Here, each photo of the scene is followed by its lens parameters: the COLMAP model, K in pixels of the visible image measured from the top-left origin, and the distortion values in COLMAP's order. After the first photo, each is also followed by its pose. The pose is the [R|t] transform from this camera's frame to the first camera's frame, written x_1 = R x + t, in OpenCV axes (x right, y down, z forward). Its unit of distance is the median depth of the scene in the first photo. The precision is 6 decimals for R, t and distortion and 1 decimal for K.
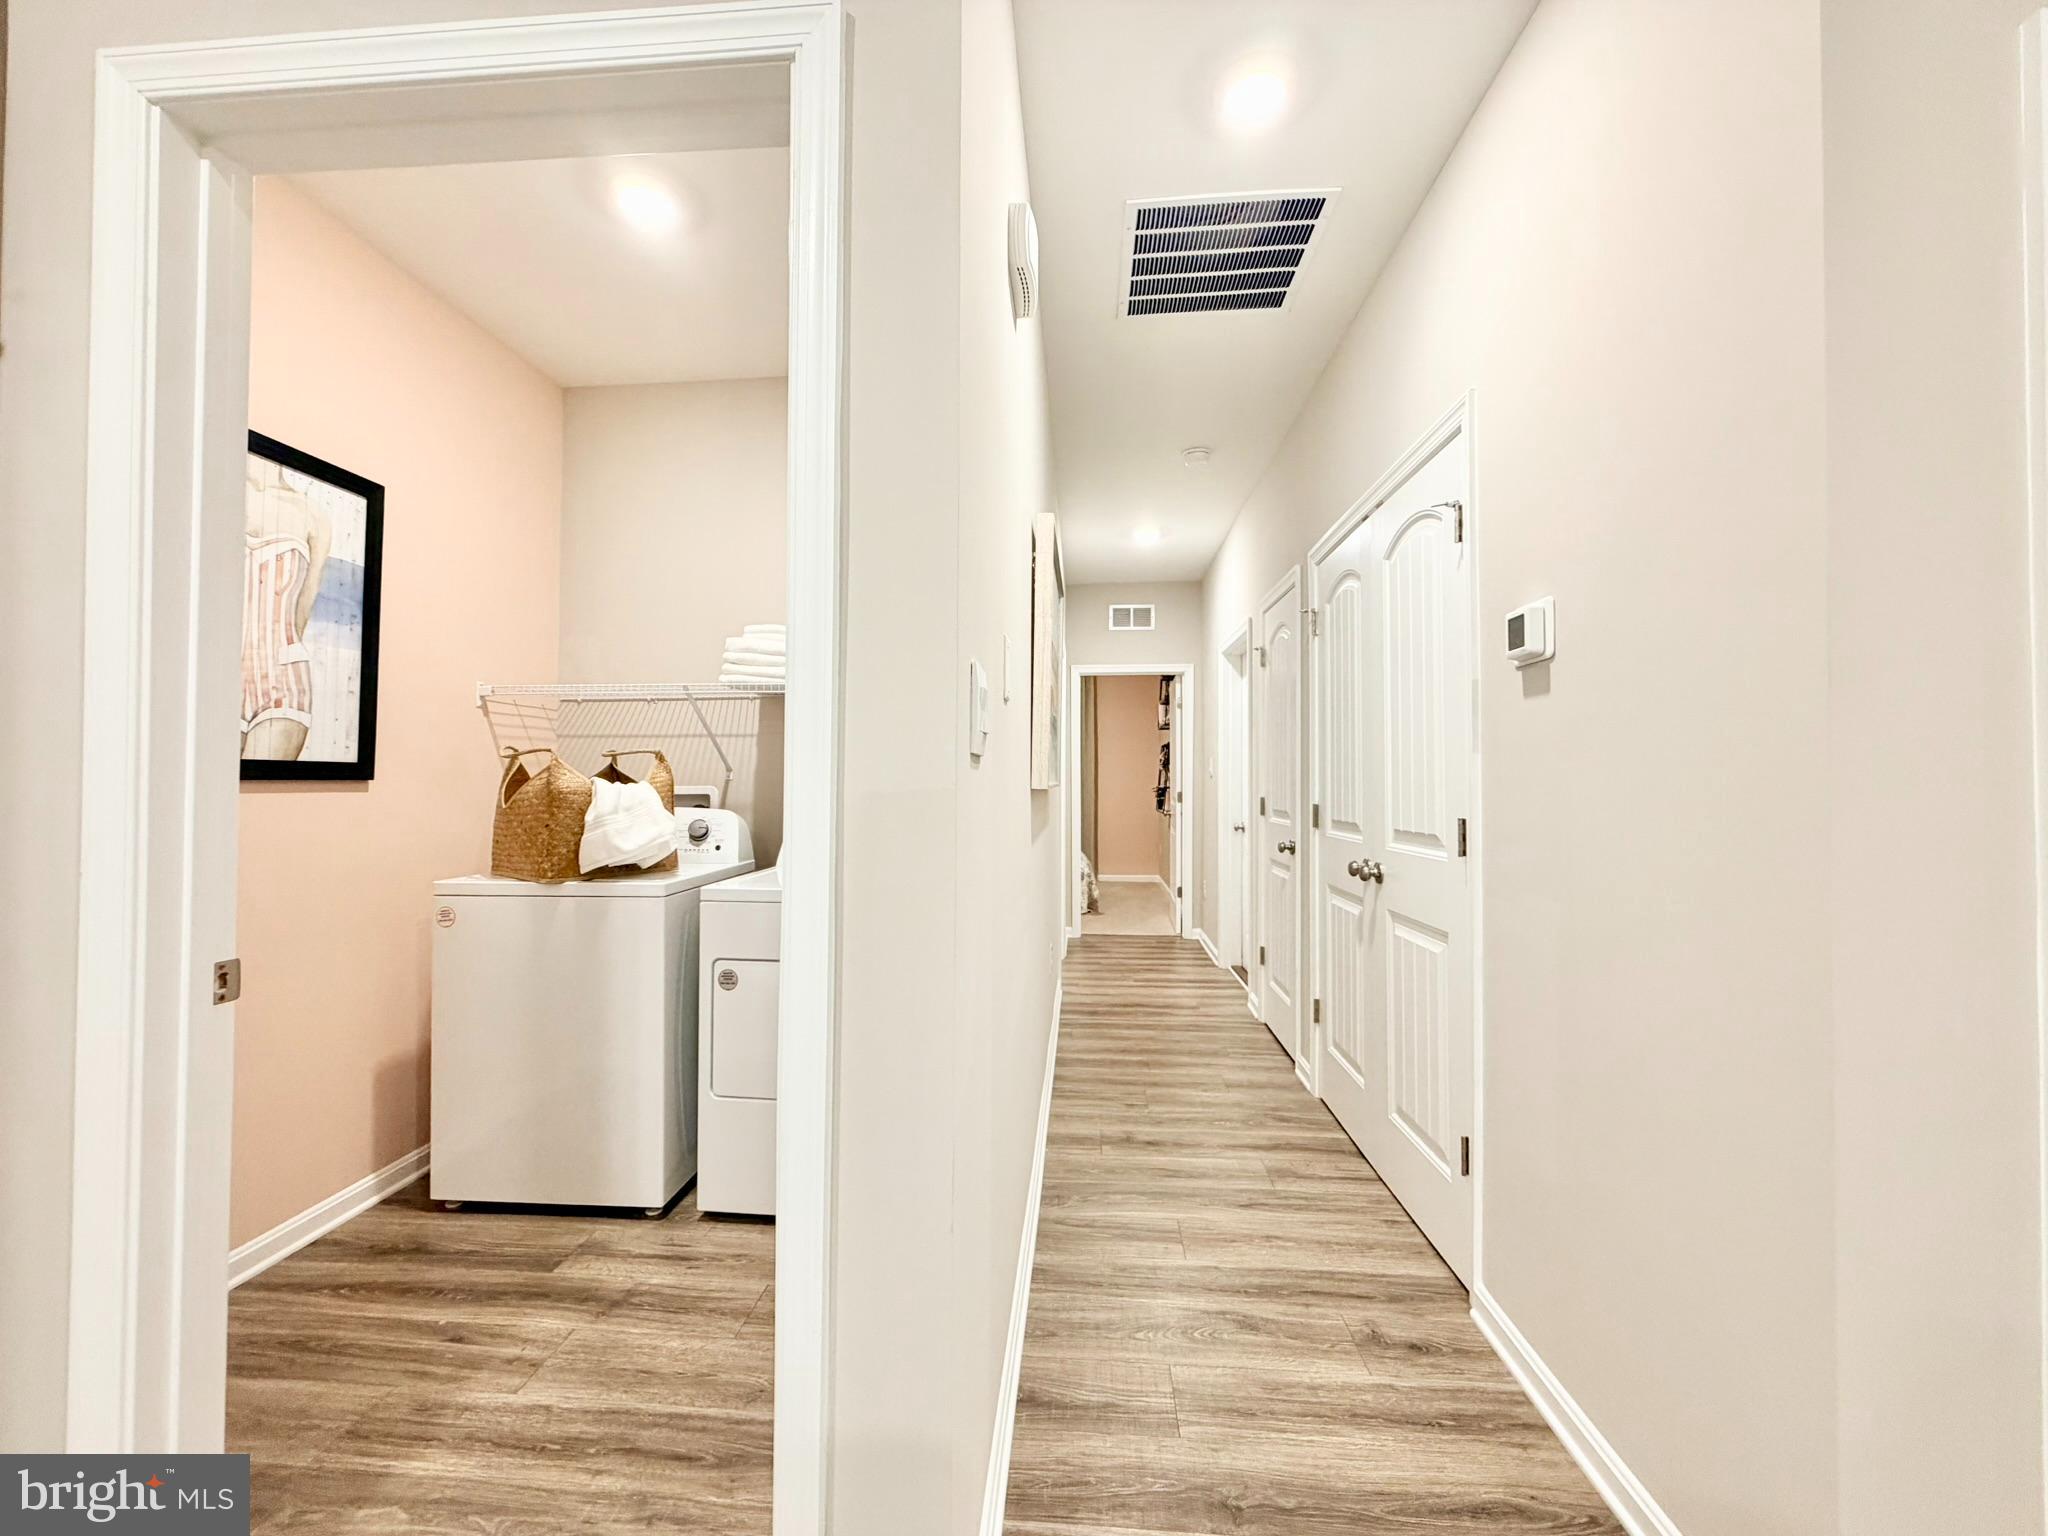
lens RADIAL K [[830.8, 0, 1024.0], [0, 830.8, 768.0], [0, 0, 1]] dist [-0.001810, 0.000019]
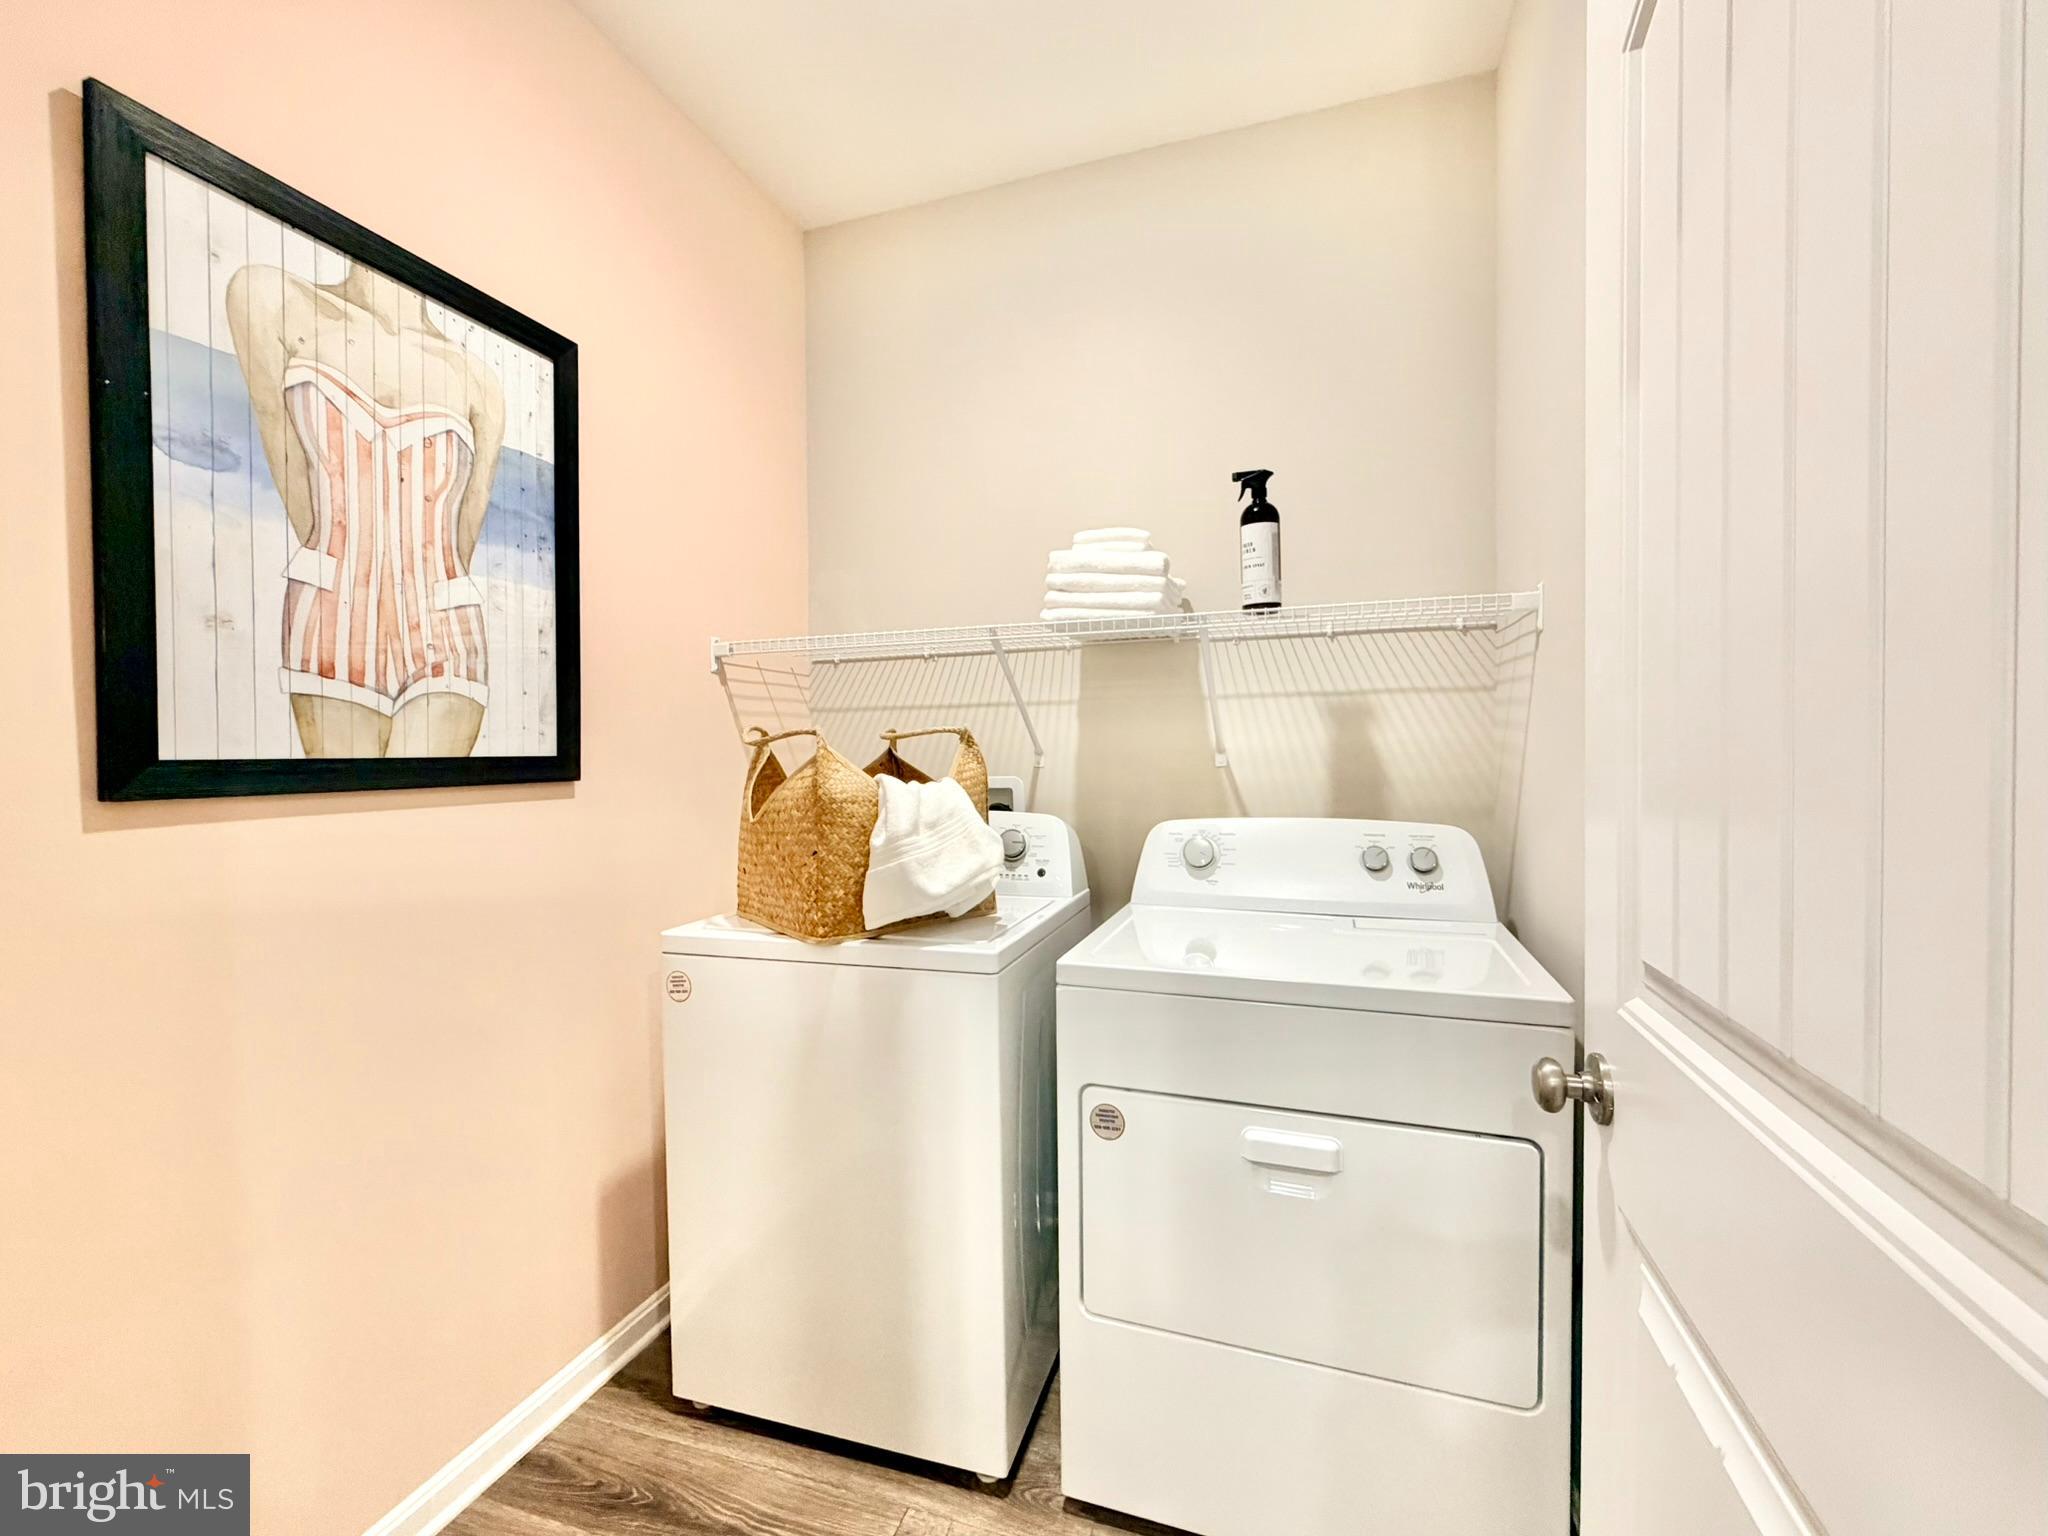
lens RADIAL K [[830.8, 0, 1024.0], [0, 830.8, 768.0], [0, 0, 1]] dist [-0.001810, 0.000019]
pose [[0.972893, -0.009312, -0.231067, -0.273044], [0.018617, 0.999100, 0.038124, -0.015635], [0.230504, -0.041392, 0.972191, 0.425848]]
